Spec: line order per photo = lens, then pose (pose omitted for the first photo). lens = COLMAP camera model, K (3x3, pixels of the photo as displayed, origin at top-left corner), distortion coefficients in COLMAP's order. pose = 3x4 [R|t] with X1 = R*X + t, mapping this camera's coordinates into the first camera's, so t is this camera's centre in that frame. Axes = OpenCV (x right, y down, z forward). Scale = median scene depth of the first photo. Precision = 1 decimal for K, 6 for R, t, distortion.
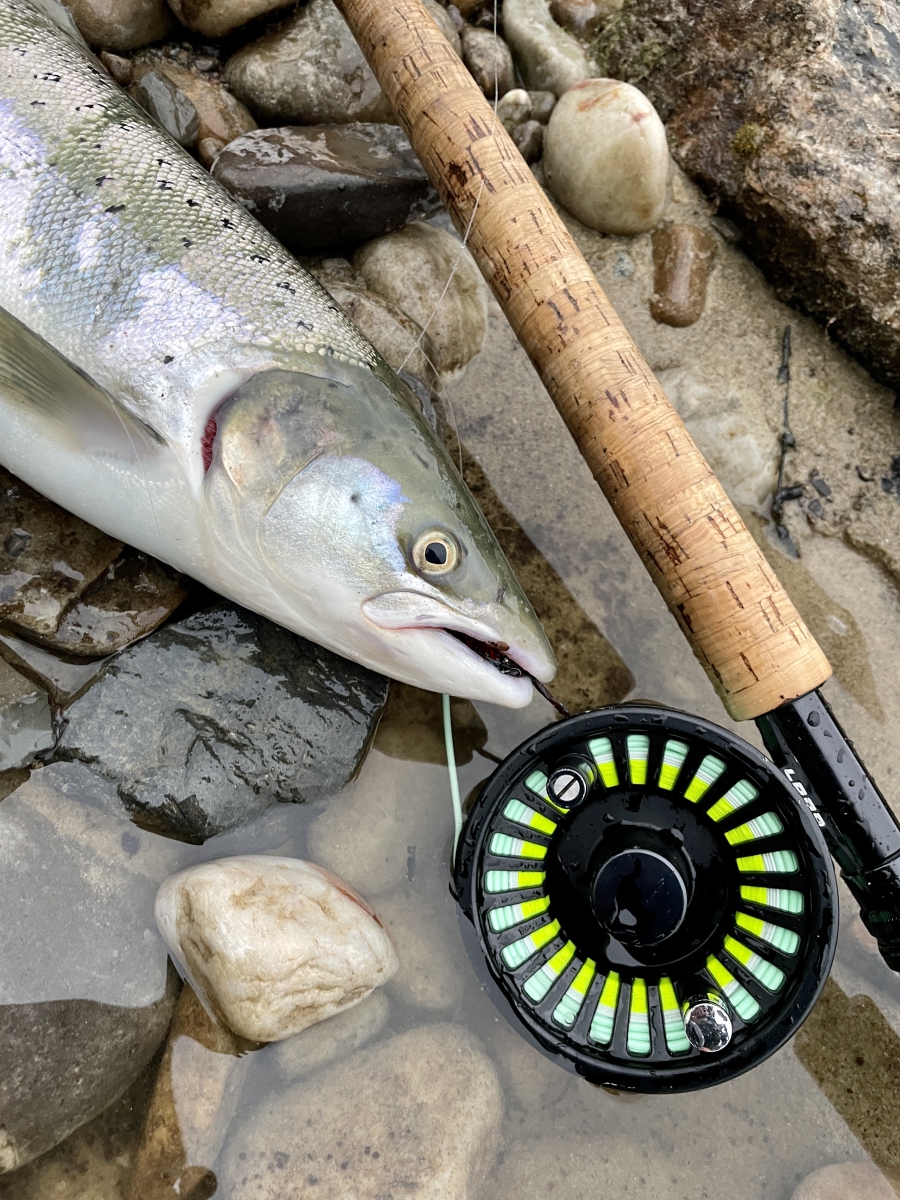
lens RADIAL K [[914.9, 0, 453.1], [0, 914.9, 600.7], [0, 0, 1]] dist [0.093864, -0.002113]
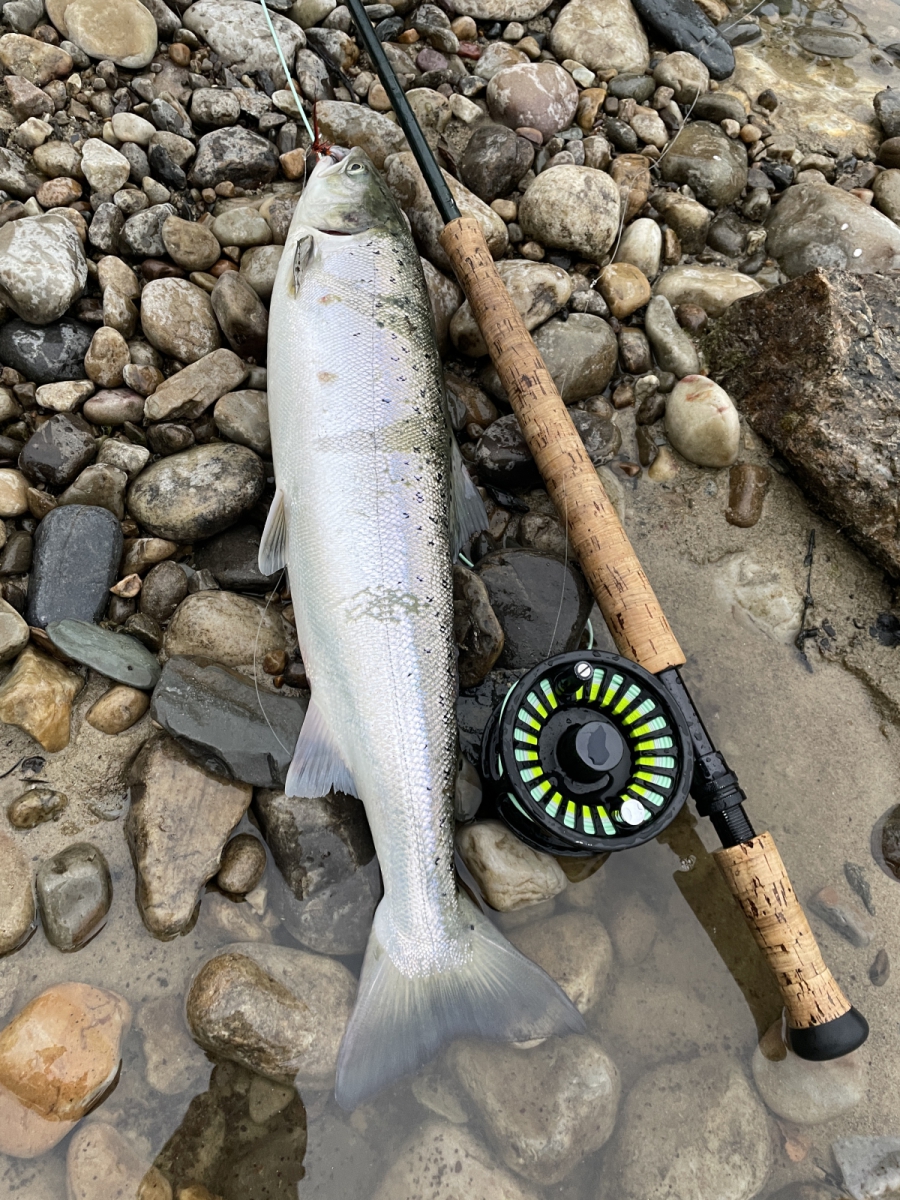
lens RADIAL K [[914.9, 0, 446.2], [0, 914.9, 607.1], [0, 0, 1]] dist [0.093864, -0.002113]
pose [[0.987914, 0.050895, -0.146408, -0.031655], [-0.055958, 0.997962, -0.030665, -0.075892], [0.144549, 0.038487, 0.988749, -0.711545]]
